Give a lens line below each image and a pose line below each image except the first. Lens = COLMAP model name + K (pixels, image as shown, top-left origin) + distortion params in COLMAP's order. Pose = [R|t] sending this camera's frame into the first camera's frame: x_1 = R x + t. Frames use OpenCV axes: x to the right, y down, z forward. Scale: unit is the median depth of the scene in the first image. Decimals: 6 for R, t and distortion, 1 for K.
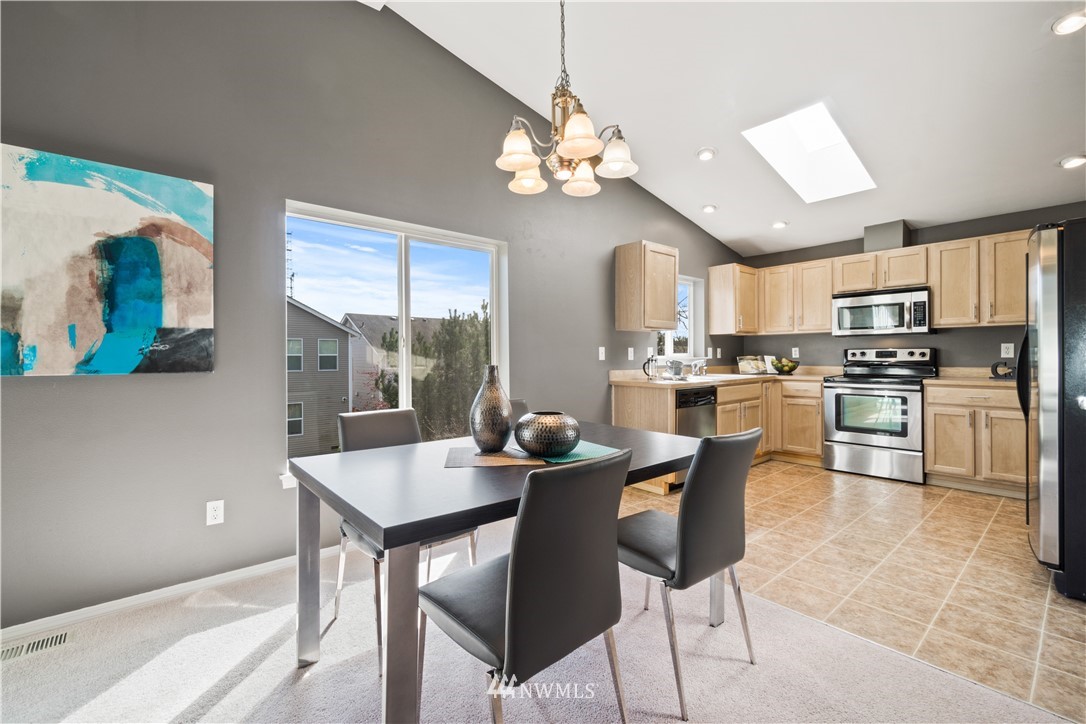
lens RADIAL K [[471.6, 0, 540.9], [0, 471.6, 356.2], [0, 0, 1]] dist [-0.001742, -0.000152]
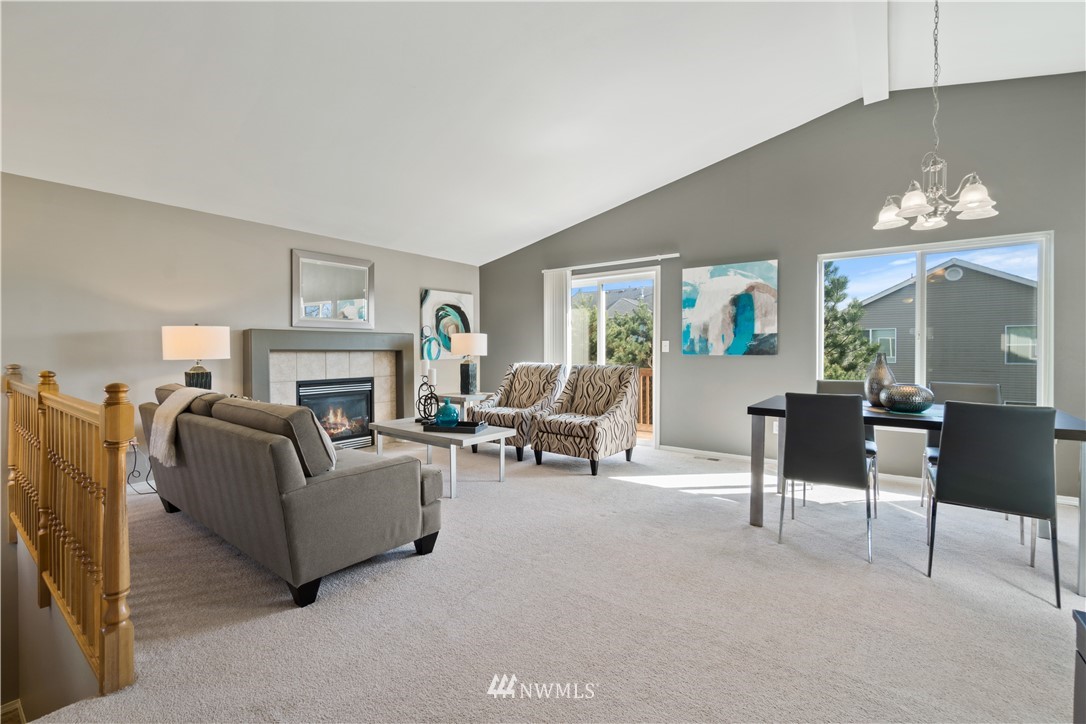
lens RADIAL K [[471.6, 0, 541.2], [0, 471.6, 351.8], [0, 0, 1]] dist [-0.001742, -0.000152]
pose [[0.220227, 0.008783, -0.975409, 1.070368], [-0.001984, 0.999961, 0.008556, 0.004129], [0.975447, 0.000051, 0.220235, -0.412309]]
